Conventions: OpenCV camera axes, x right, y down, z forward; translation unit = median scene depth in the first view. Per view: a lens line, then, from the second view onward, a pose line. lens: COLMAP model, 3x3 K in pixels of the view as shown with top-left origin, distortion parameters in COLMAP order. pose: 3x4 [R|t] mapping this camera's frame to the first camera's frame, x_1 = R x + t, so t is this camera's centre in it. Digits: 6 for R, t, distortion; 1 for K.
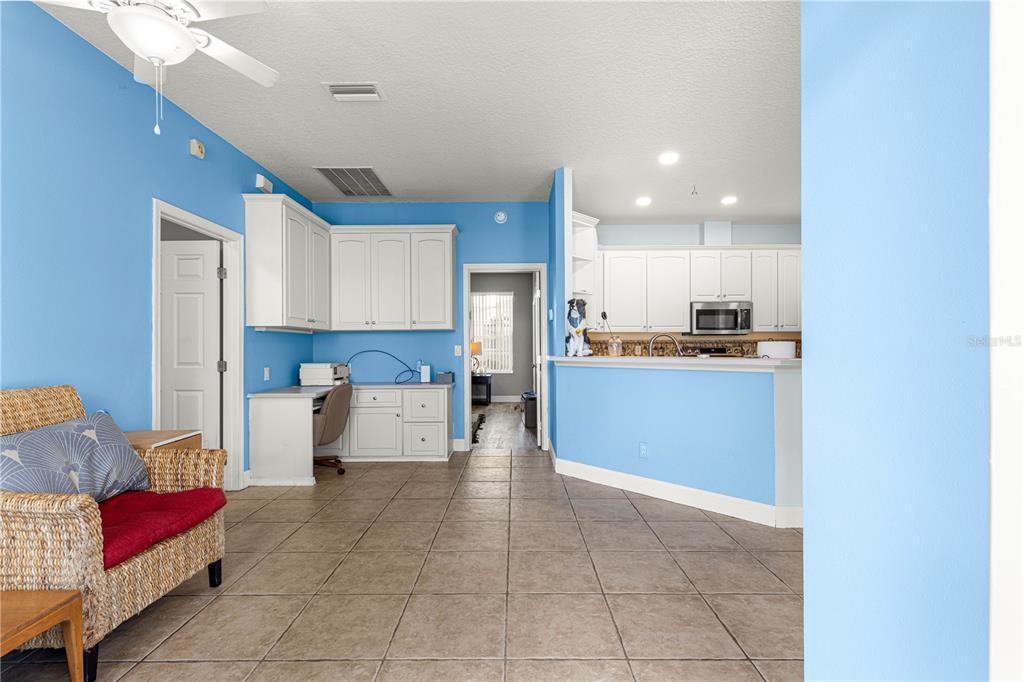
lens RADIAL K [[459.8, 0, 512.5], [0, 459.8, 345.5], [0, 0, 1]] dist [0.010291, -0.002378]
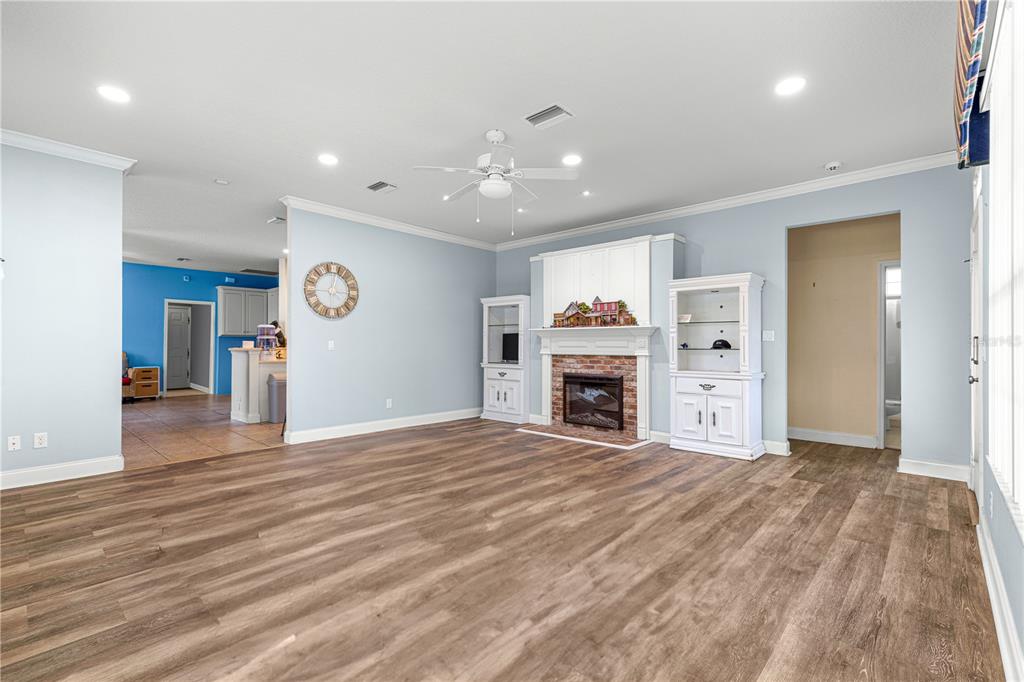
lens RADIAL K [[459.8, 0, 513.5], [0, 459.8, 342.8], [0, 0, 1]] dist [0.010291, -0.002378]
pose [[0.747809, 0.002964, -0.663907, 2.031766], [-0.001135, 0.999994, 0.003187, -0.005228], [0.663913, -0.001630, 0.747808, 0.100004]]
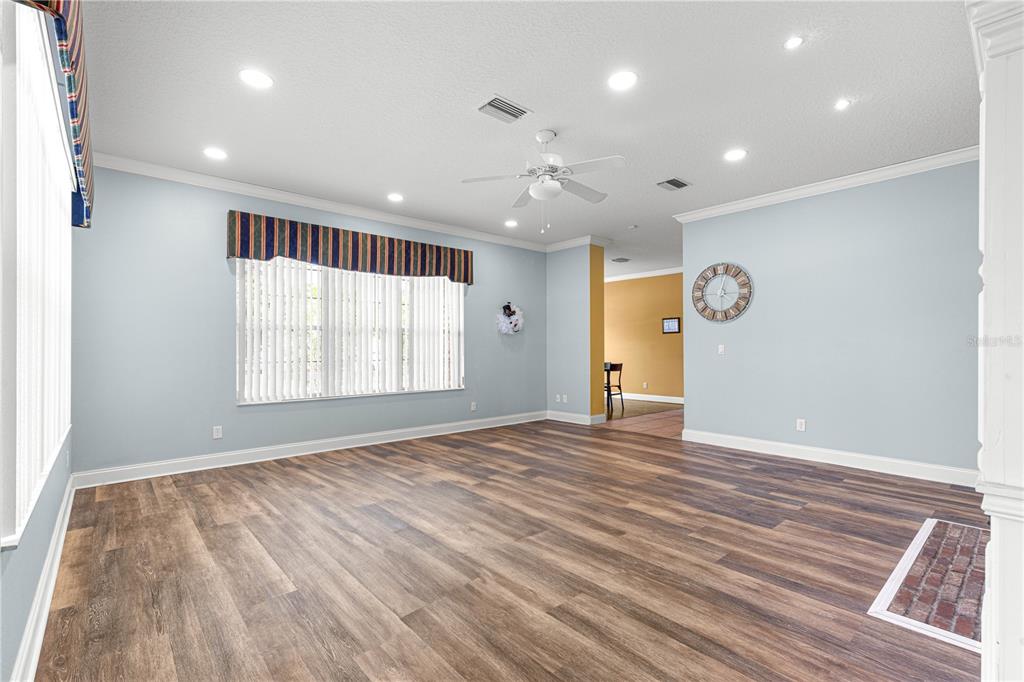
lens RADIAL K [[459.8, 0, 510.2], [0, 459.8, 346.9], [0, 0, 1]] dist [0.010291, -0.002378]
pose [[-0.739848, 0.002590, -0.672770, 2.047000], [0.011097, 0.999904, -0.008354, 0.002368], [0.672683, -0.013646, -0.739805, 1.107883]]
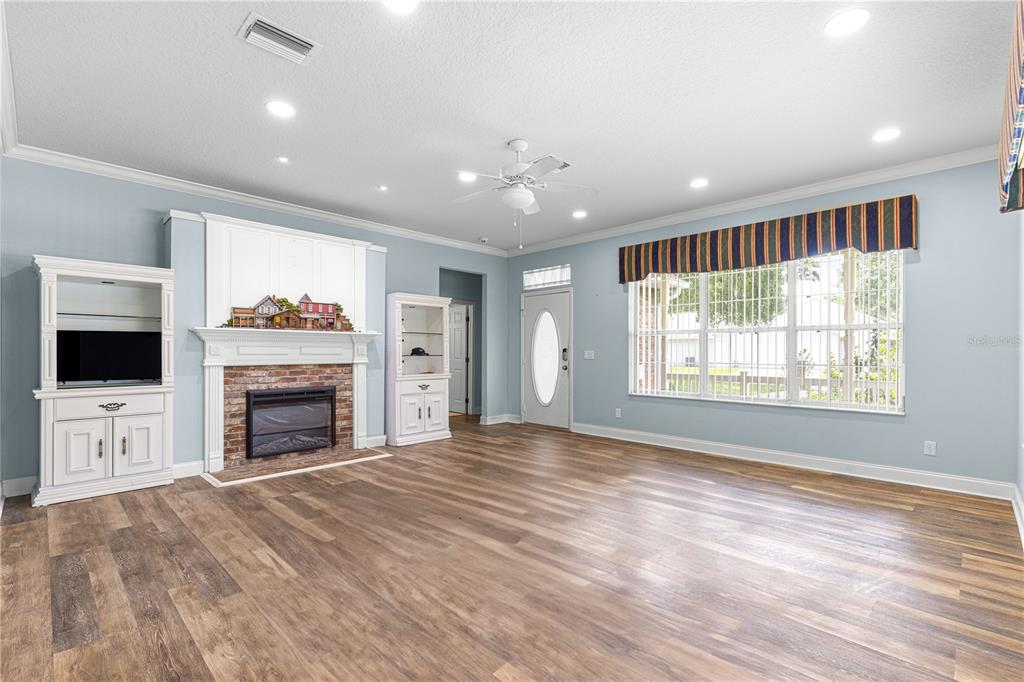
lens RADIAL K [[459.8, 0, 517.6], [0, 459.8, 350.3], [0, 0, 1]] dist [0.010291, -0.002378]
pose [[0.692342, 0.007737, 0.721528, 1.006924], [-0.007828, 0.999964, -0.003211, -0.000470], [-0.721527, -0.003425, 0.692378, 0.116803]]
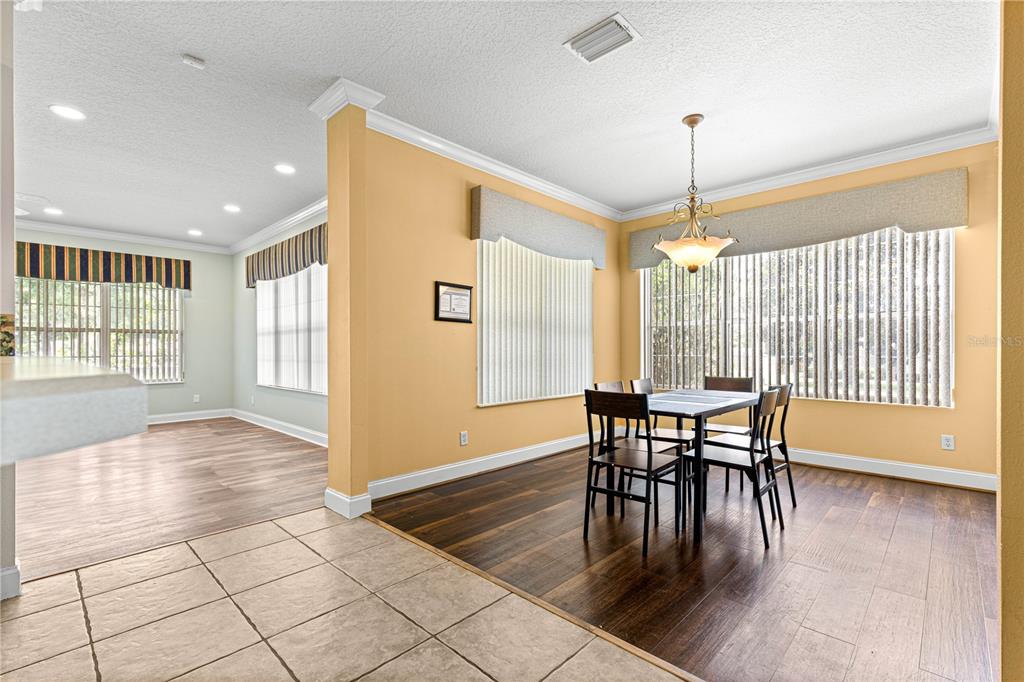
lens RADIAL K [[459.8, 0, 512.2], [0, 459.8, 347.6], [0, 0, 1]] dist [0.010291, -0.002378]
pose [[-0.725087, 0.006773, 0.688624, 0.254293], [0.003539, 0.999975, -0.006109, 0.009928], [-0.688648, -0.001993, -0.725093, 0.574212]]
